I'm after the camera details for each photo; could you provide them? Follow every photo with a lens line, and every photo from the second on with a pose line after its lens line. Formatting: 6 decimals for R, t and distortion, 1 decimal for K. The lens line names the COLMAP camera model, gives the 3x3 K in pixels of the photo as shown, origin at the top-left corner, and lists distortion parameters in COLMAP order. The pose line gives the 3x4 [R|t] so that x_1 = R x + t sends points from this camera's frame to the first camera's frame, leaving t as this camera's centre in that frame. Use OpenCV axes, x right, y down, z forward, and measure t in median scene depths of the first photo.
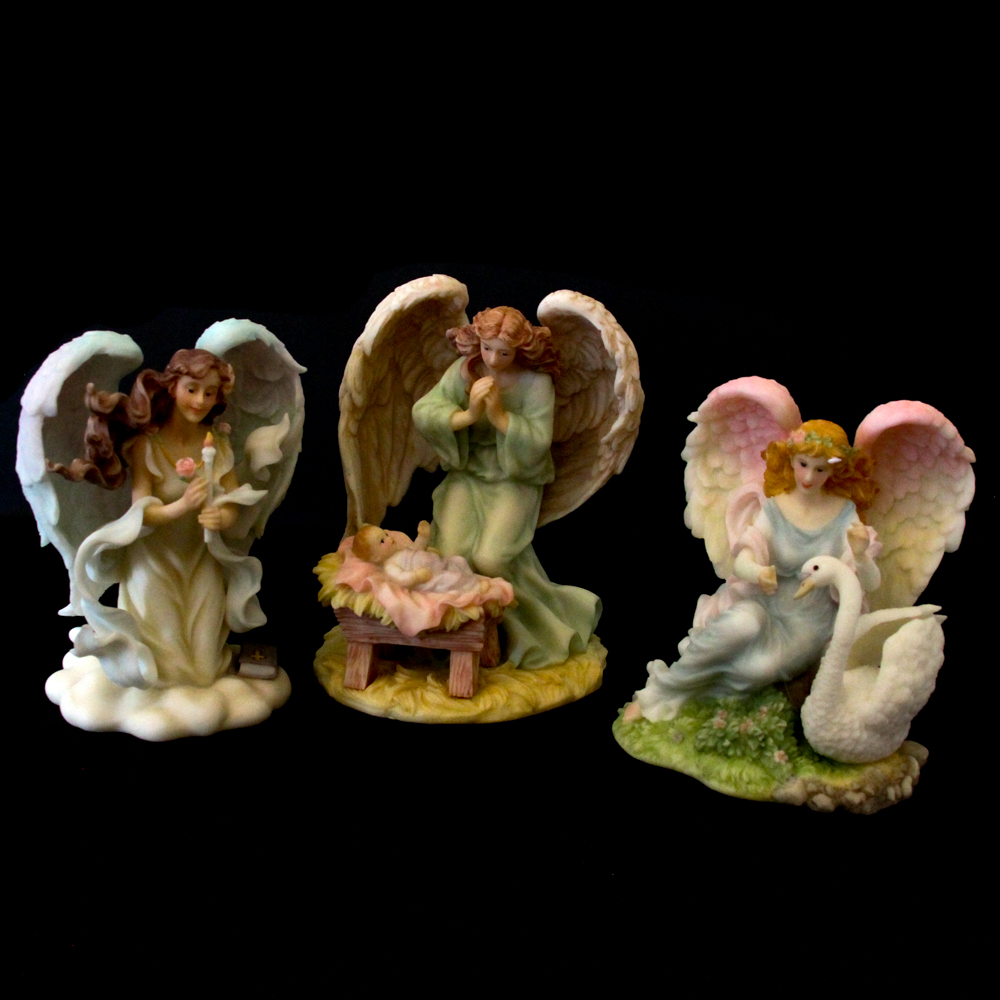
lens RADIAL K [[2626.0, 0, 501.0], [0, 2626.0, 503.1], [0, 0, 1]] dist [-0.025954, 0.000000]
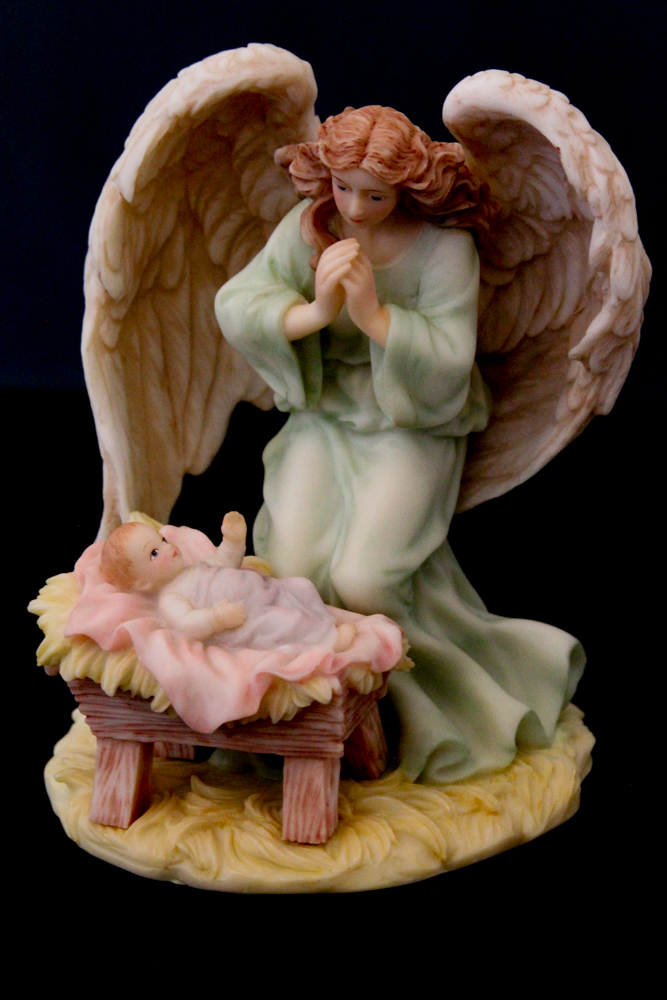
lens RADIAL K [[3618.2, 0, 332.0], [0, 3618.2, 498.9], [0, 0, 1]] dist [0.409526, 0.000000]
pose [[0.995331, -0.009498, -0.096057, 0.060812], [0.015568, 0.997915, 0.062641, -0.041400], [0.095262, -0.063844, 0.993403, 0.266917]]
